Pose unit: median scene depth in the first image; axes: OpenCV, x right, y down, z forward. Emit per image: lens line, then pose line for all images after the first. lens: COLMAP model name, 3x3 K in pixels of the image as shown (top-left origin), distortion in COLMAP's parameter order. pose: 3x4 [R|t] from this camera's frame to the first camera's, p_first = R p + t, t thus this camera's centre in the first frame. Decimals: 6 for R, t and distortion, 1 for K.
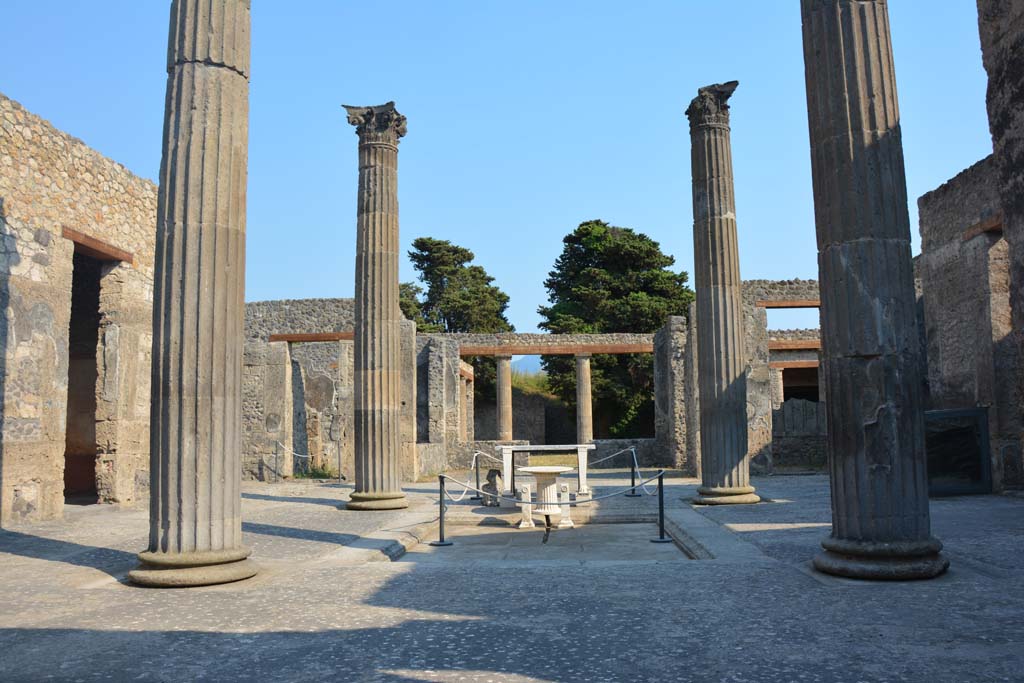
lens RADIAL K [[805.2, 0, 511.1], [0, 805.2, 346.0], [0, 0, 1]] dist [-0.164646, 0.131095]
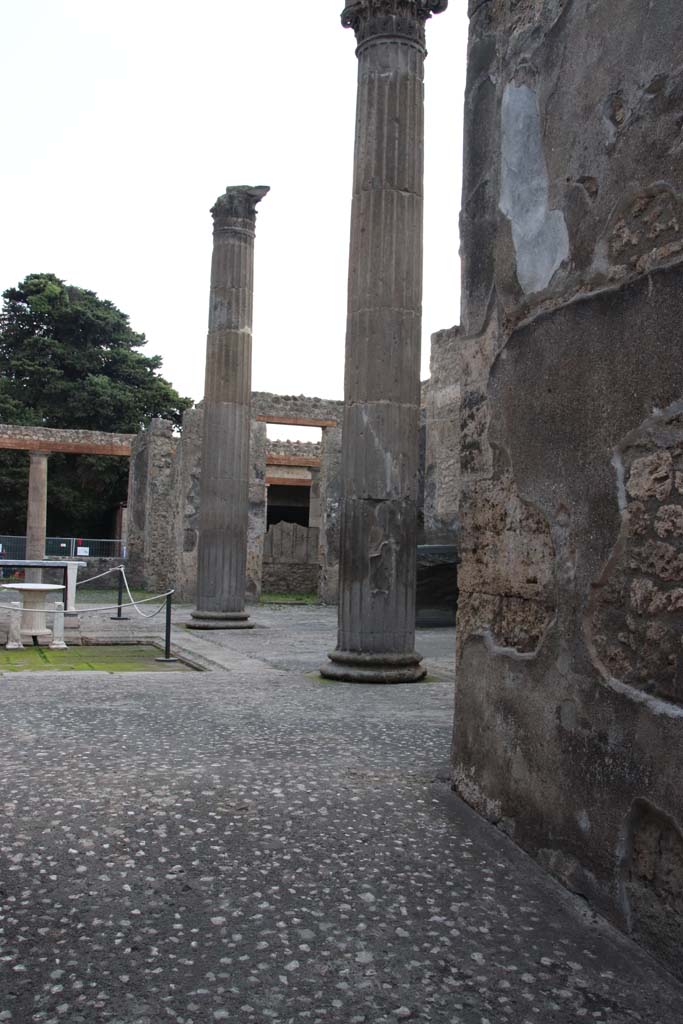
lens RADIAL K [[1015.4, 0, 341.5], [0, 1015.4, 512.0], [0, 0, 1]] dist [-0.009058, -0.002143]
pose [[0.914344, 0.058616, 0.400675, -0.099703], [-0.086110, 0.994982, 0.050944, -0.019696], [-0.395678, -0.081083, 0.914803, -0.185833]]
